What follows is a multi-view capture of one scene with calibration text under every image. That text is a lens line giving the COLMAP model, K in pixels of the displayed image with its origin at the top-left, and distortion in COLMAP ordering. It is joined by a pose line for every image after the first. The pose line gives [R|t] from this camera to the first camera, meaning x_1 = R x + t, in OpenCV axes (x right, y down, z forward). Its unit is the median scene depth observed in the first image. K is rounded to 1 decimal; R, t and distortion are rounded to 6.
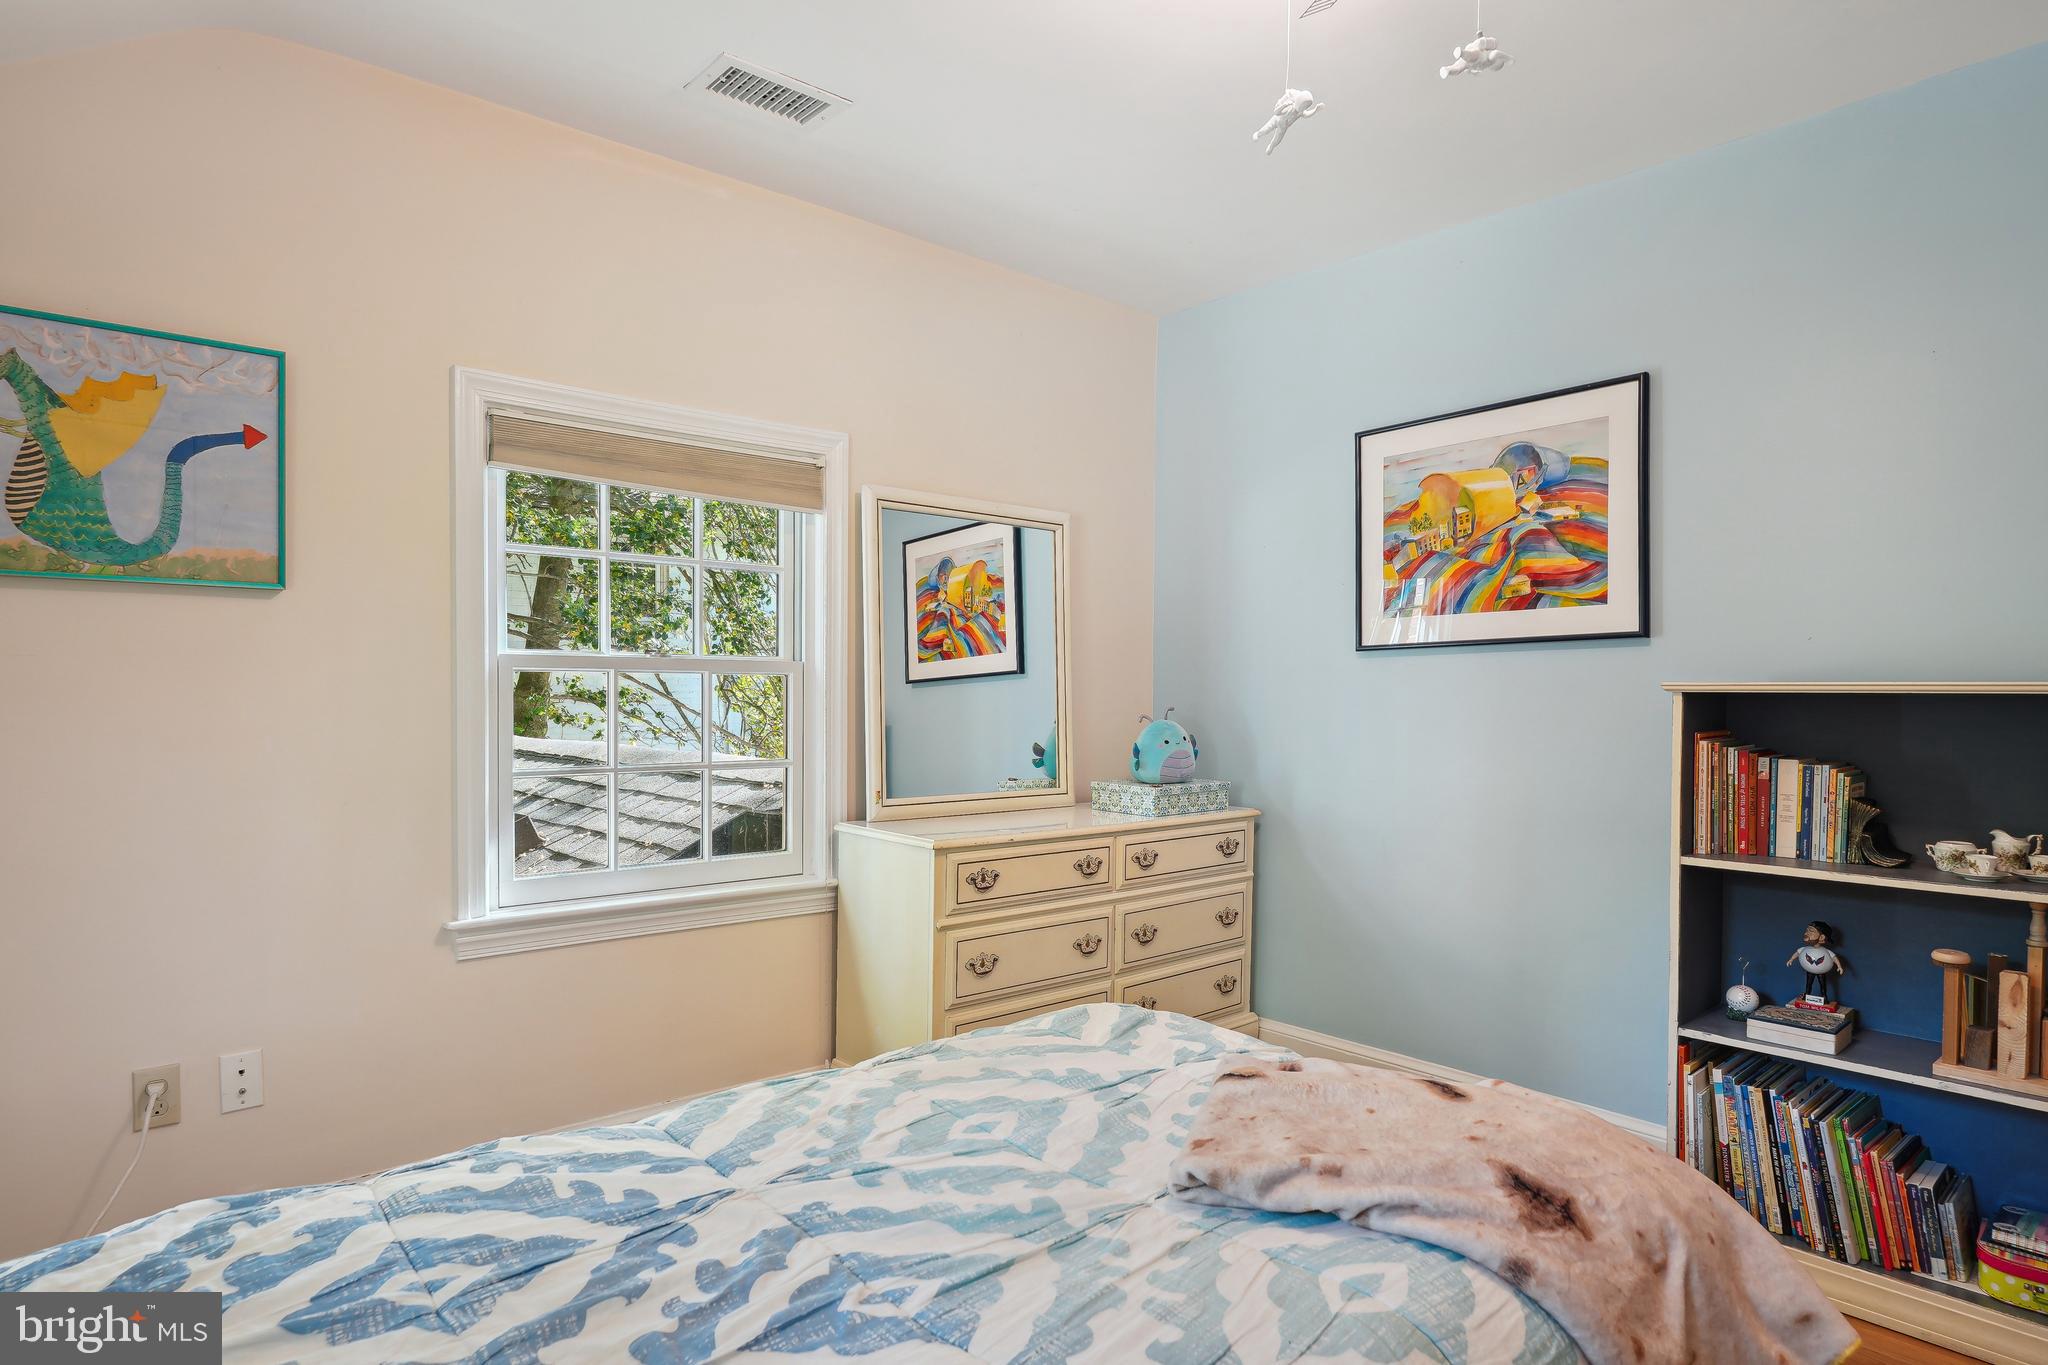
lens RADIAL K [[1135.6, 0, 1022.3], [0, 1135.6, 703.1], [0, 0, 1]] dist [-0.006309, 0.004213]
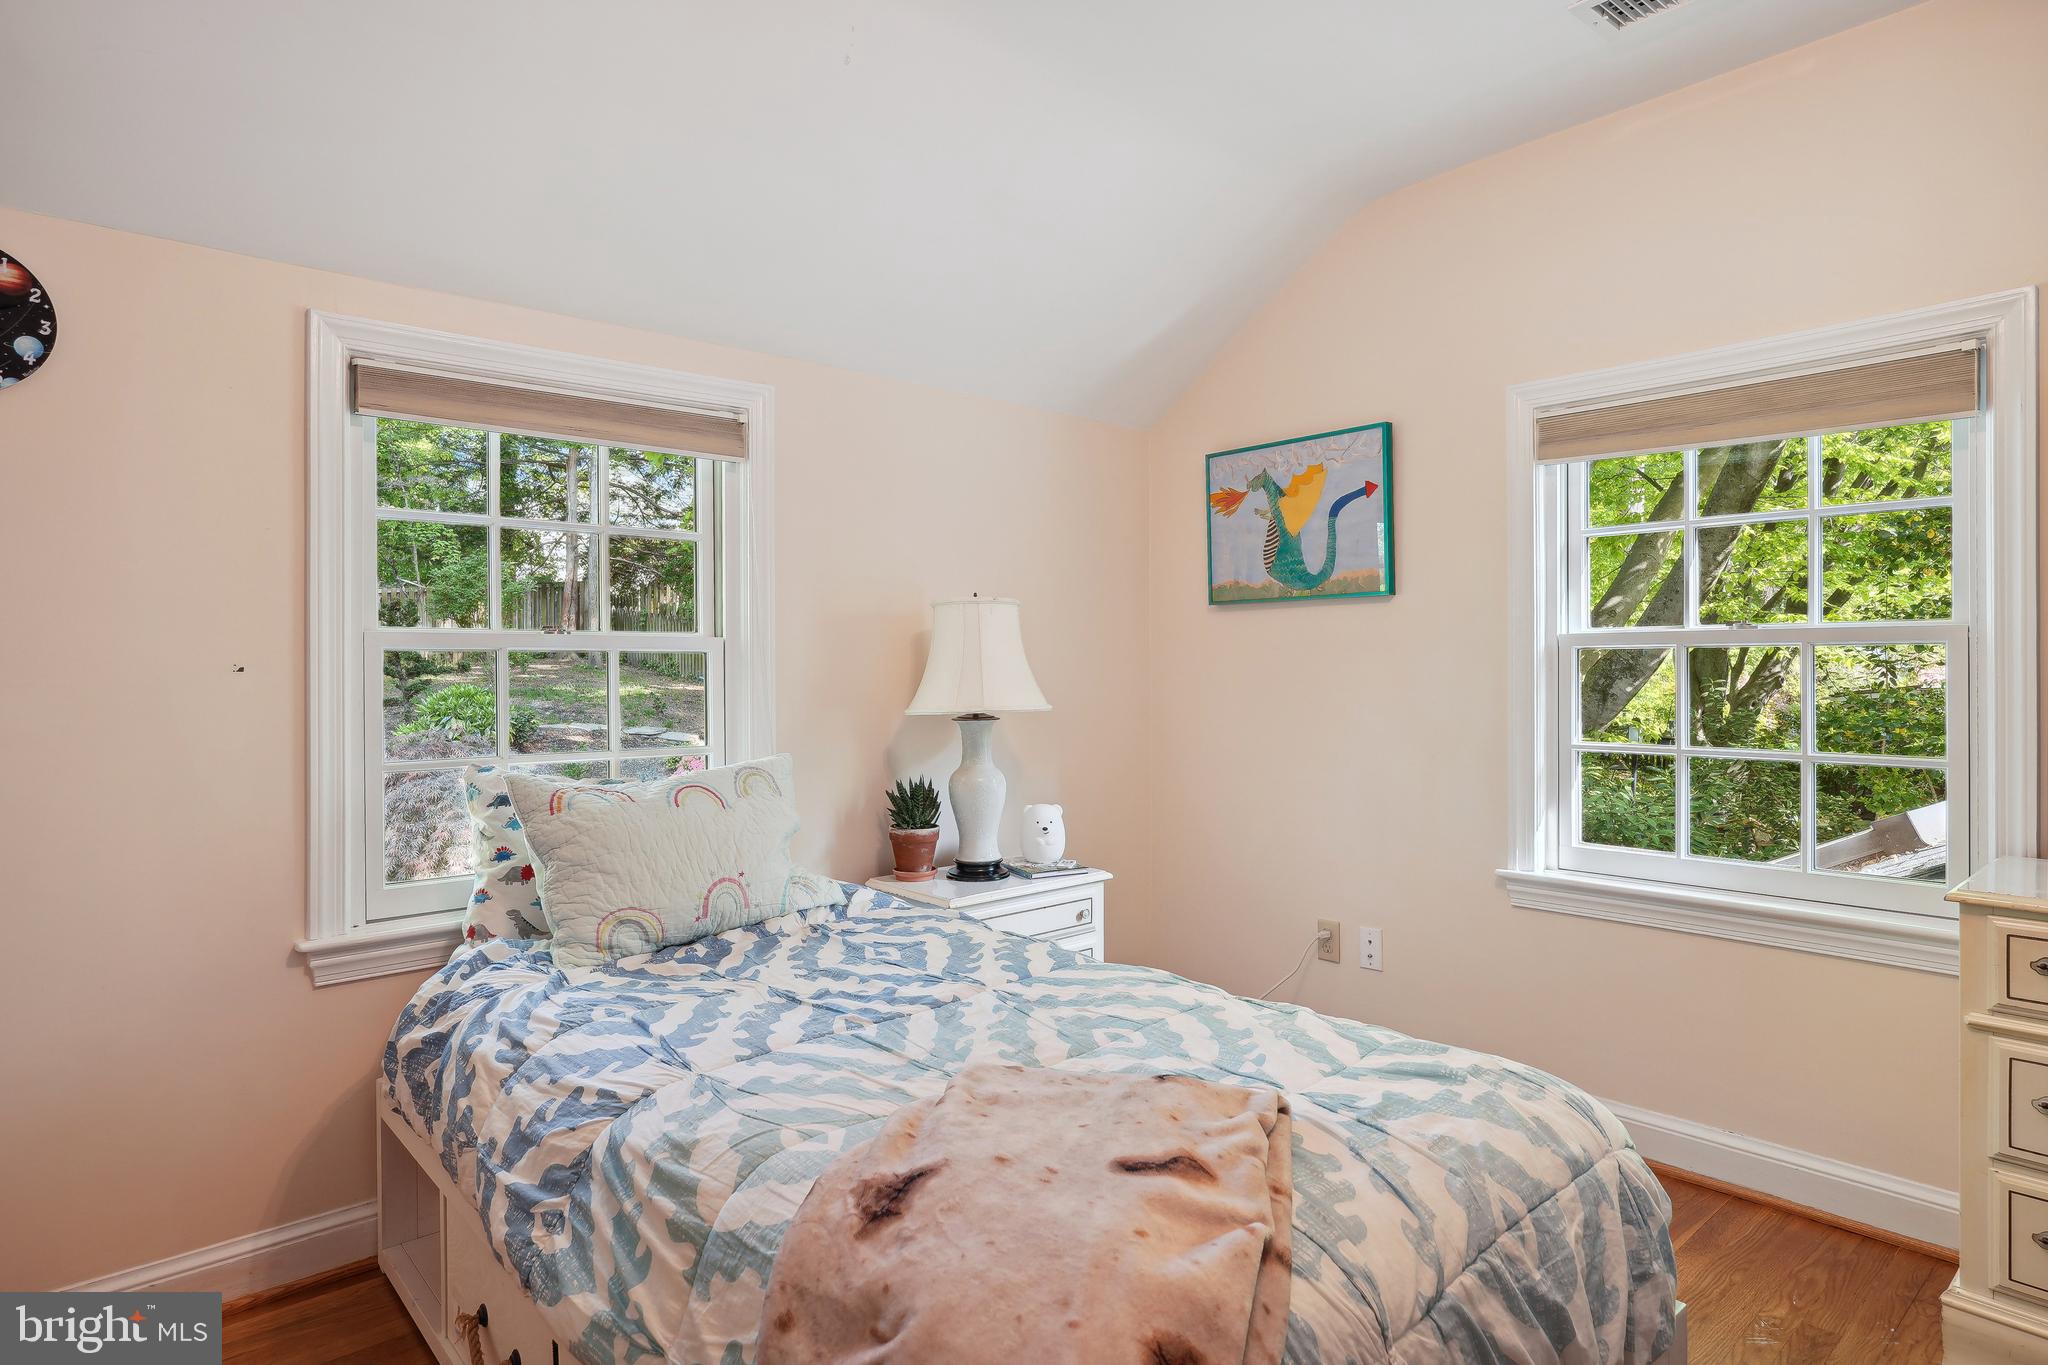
lens RADIAL K [[1135.6, 0, 1023.0], [0, 1135.6, 670.4], [0, 0, 1]] dist [-0.006309, 0.004213]
pose [[0.021711, -0.004572, -0.999754, 0.778975], [-0.005928, 0.999971, -0.004702, -0.001307], [0.999747, 0.006029, 0.021683, 0.594184]]
